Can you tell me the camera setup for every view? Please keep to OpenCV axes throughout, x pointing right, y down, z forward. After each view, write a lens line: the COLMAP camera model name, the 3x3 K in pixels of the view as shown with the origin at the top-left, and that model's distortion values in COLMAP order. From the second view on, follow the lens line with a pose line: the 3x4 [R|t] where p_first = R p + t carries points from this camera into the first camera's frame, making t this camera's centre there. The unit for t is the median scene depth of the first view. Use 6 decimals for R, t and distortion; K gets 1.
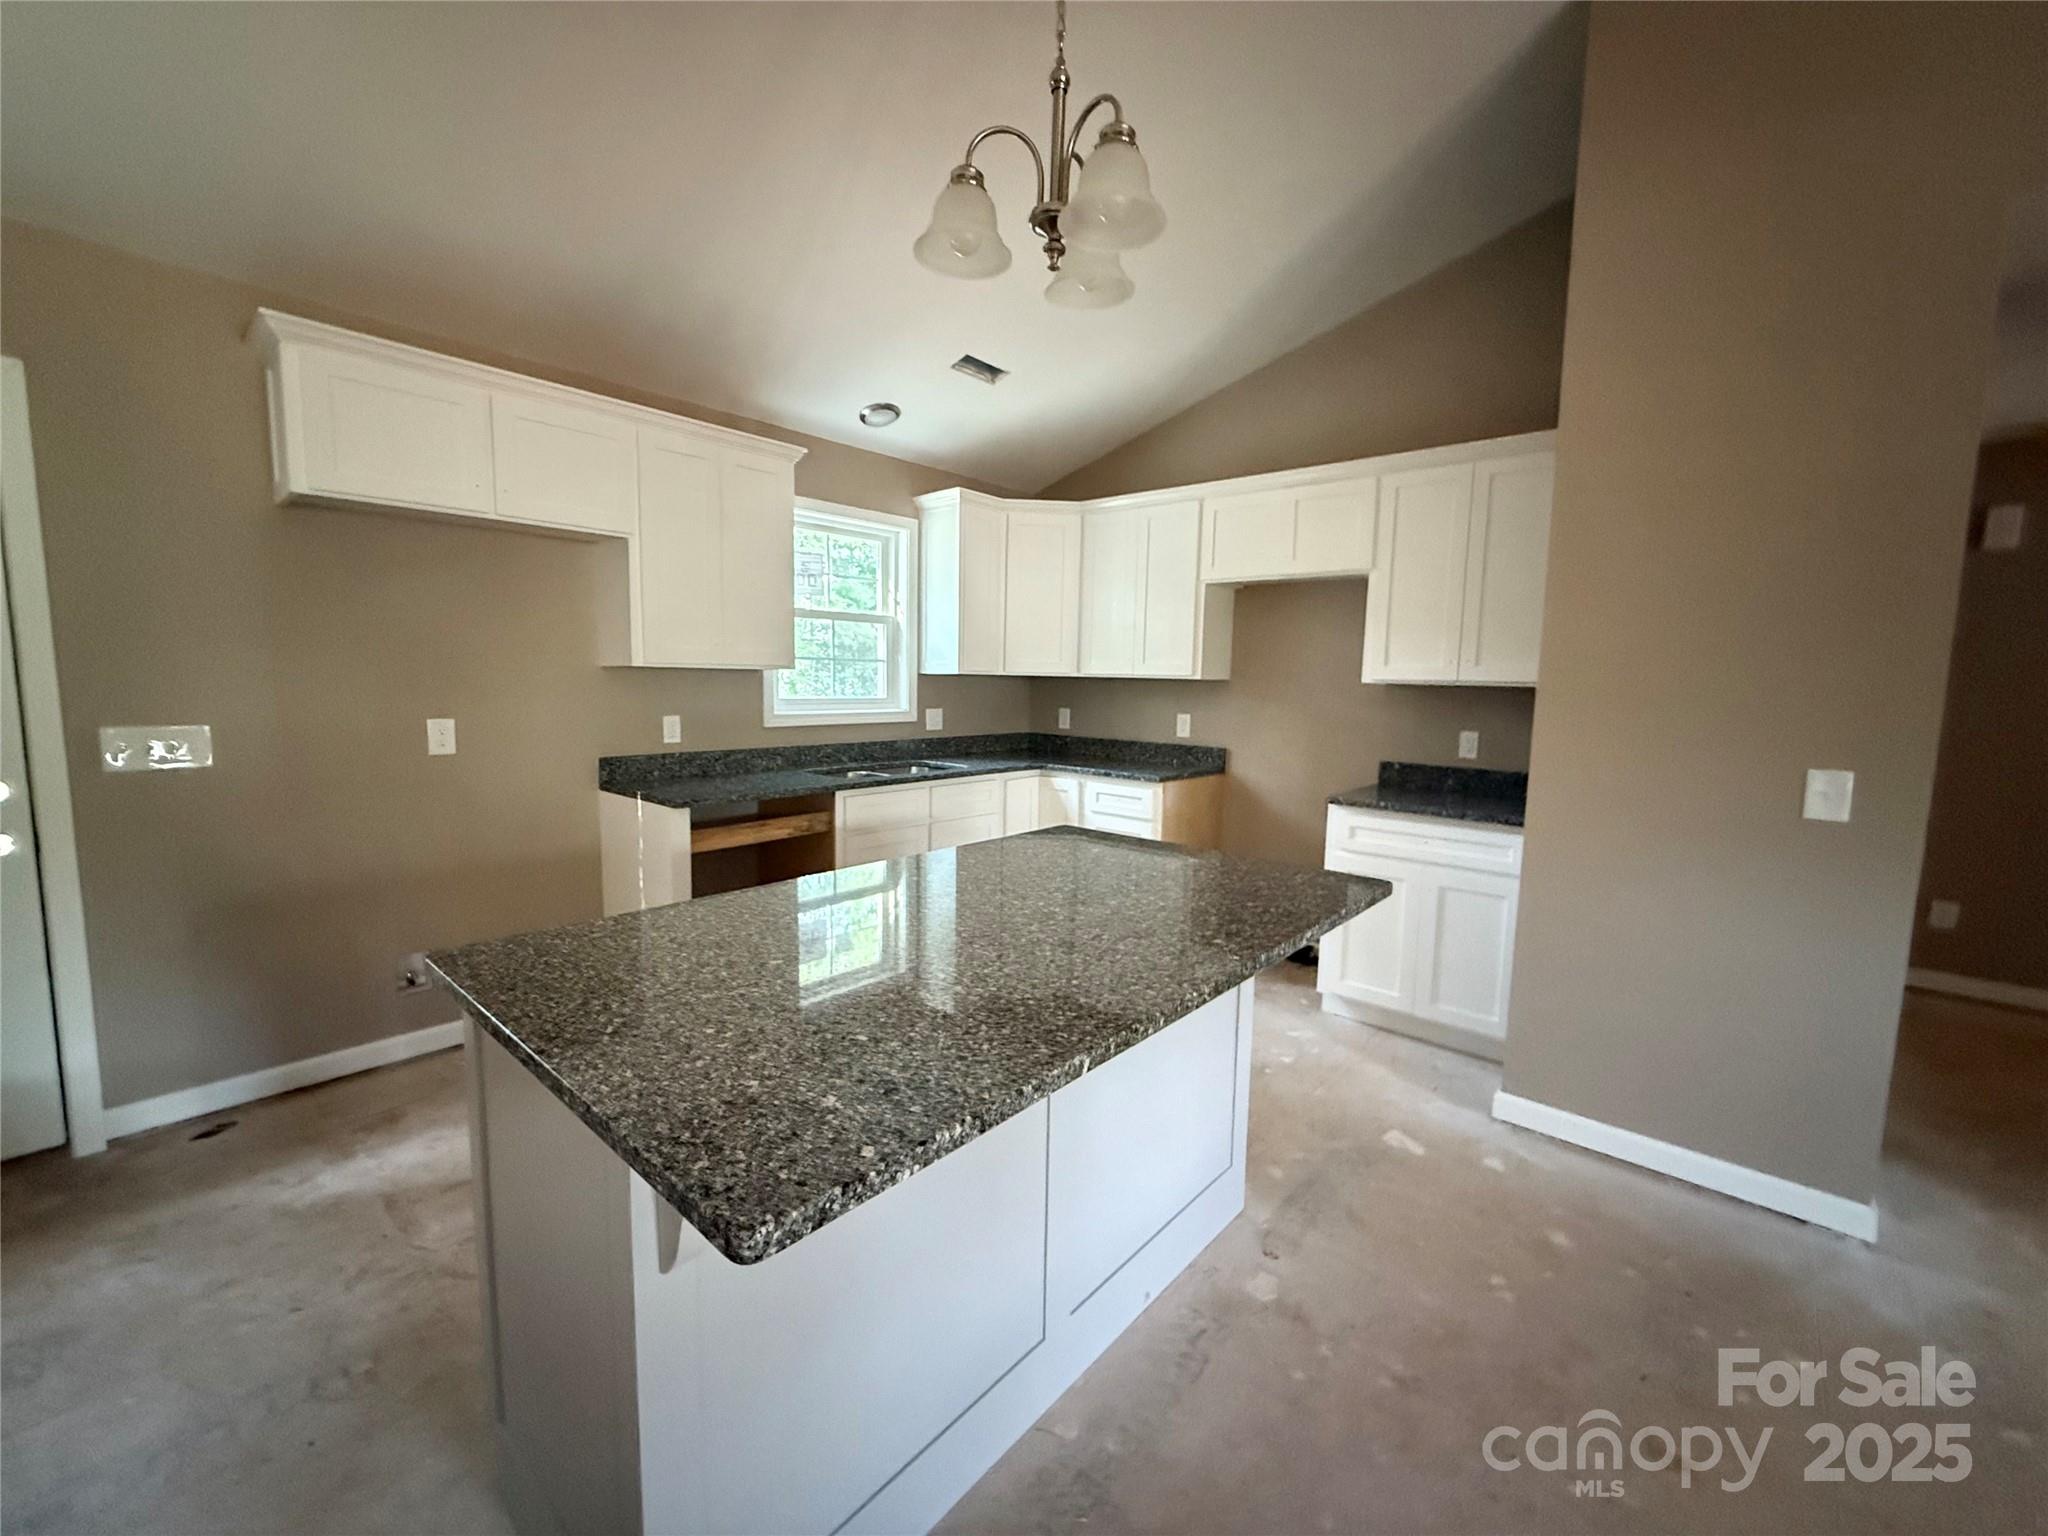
lens RADIAL K [[821.9, 0, 1024.0], [0, 821.9, 768.0], [0, 0, 1]] dist [0.000242, -0.000003]
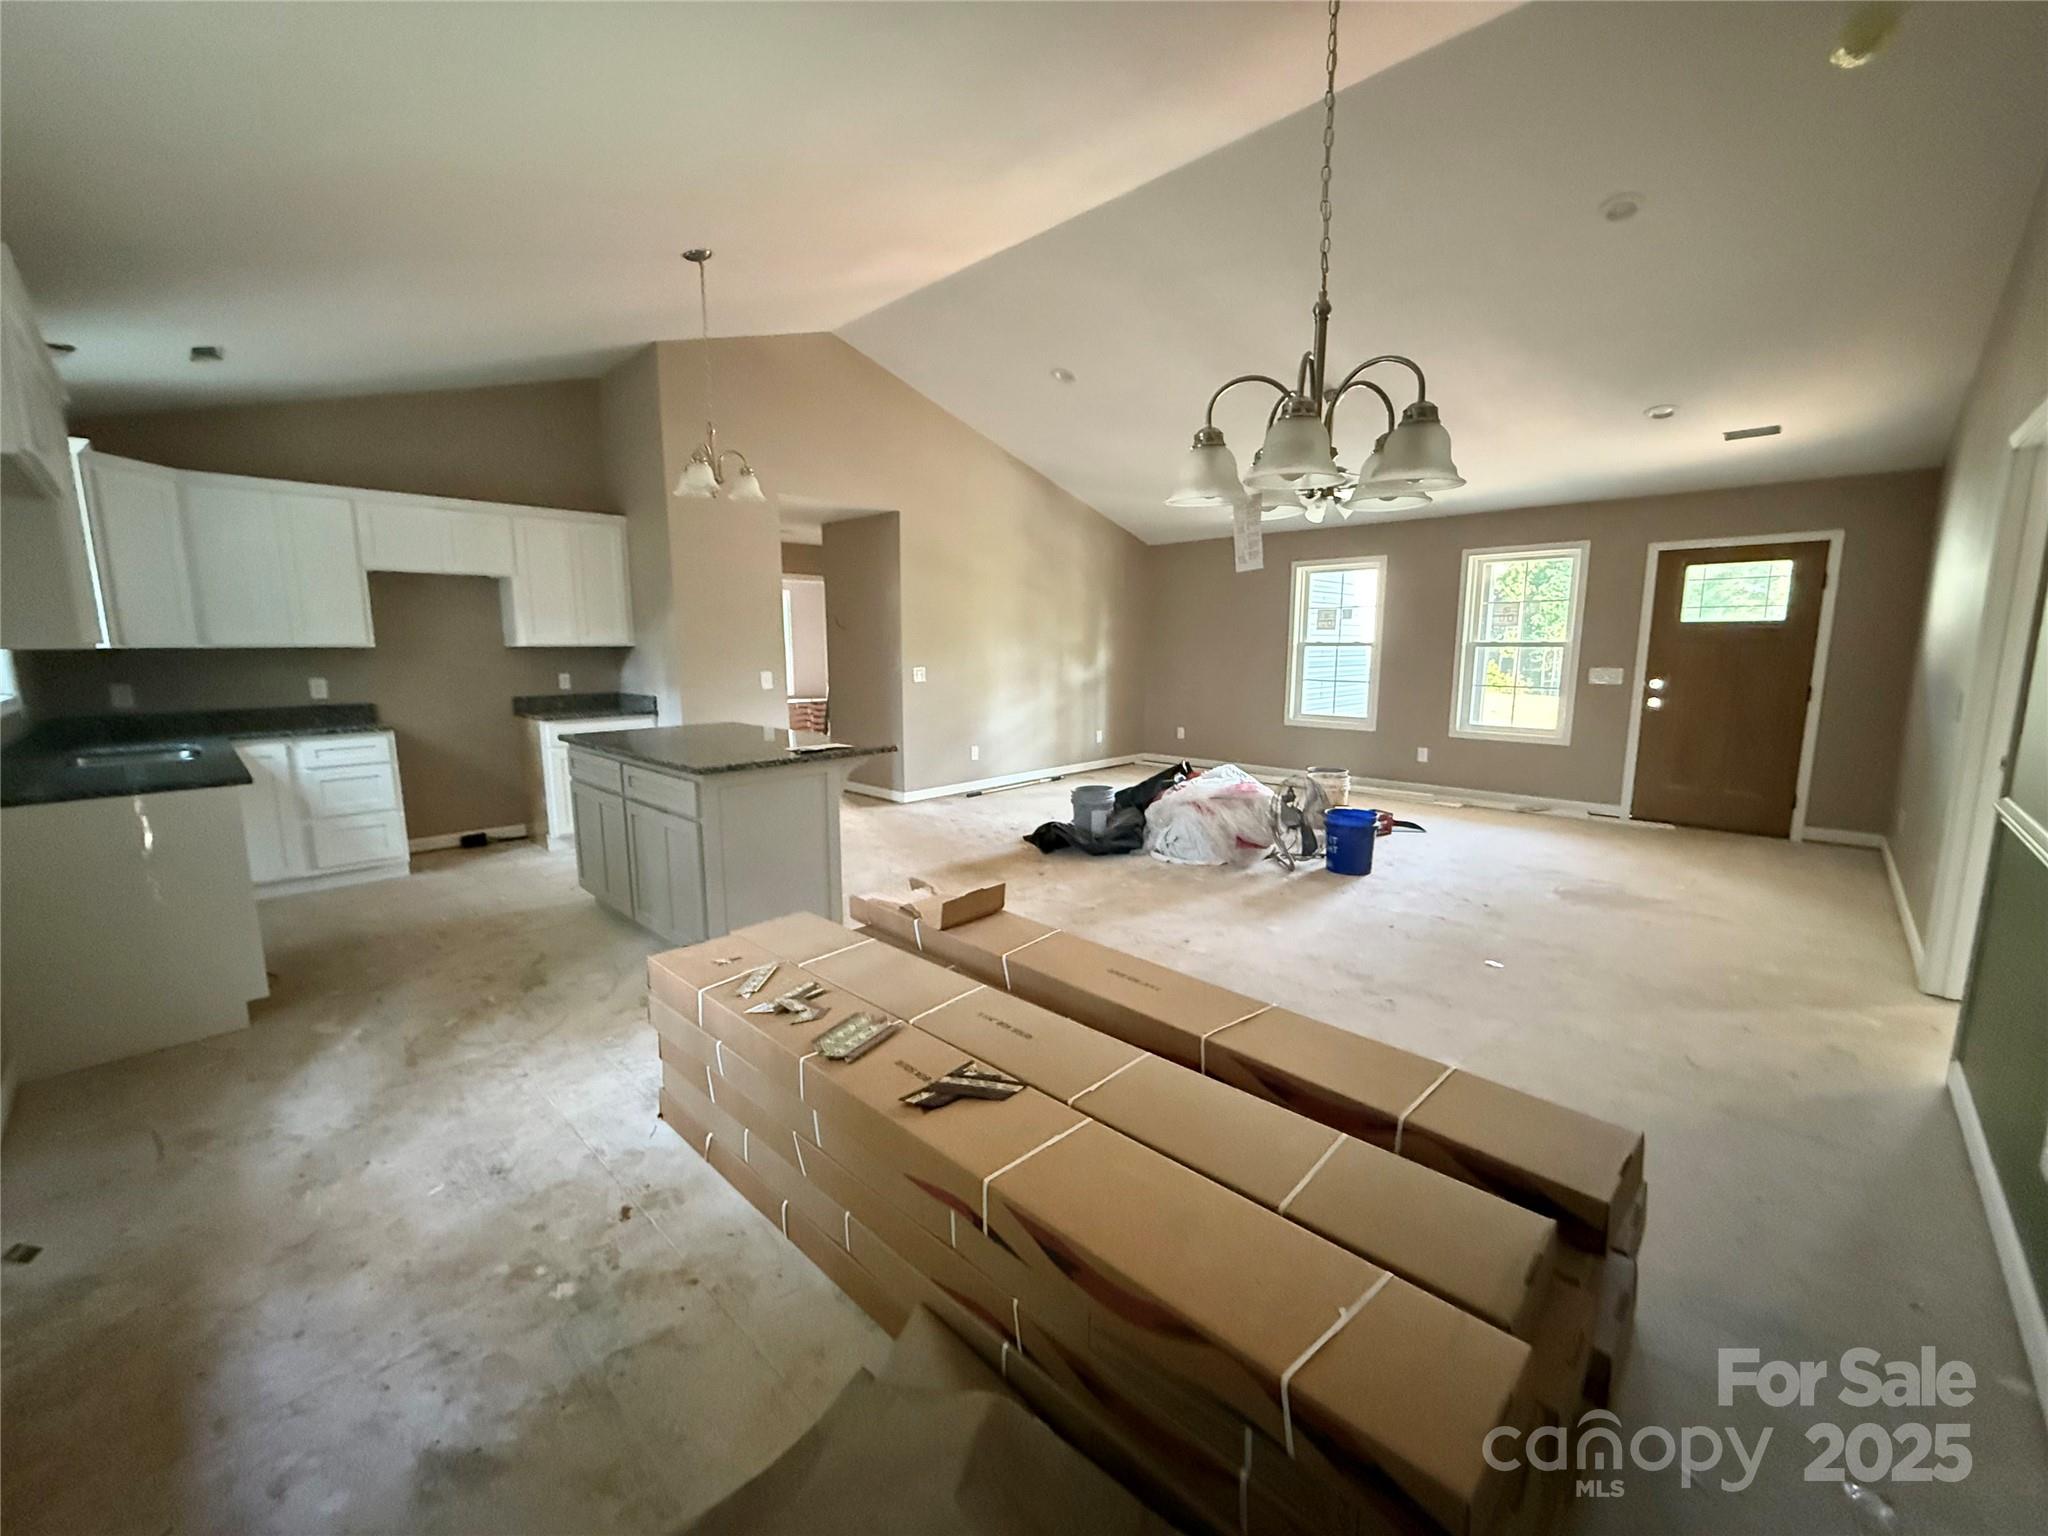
lens RADIAL K [[821.9, 0, 1024.0], [0, 821.9, 768.0], [0, 0, 1]] dist [0.000242, -0.000003]
pose [[0.035405, -0.166406, 0.985421, -1.121055], [0.124343, 0.979111, 0.160873, -0.006951], [-0.991607, 0.116834, 0.055357, -0.021665]]
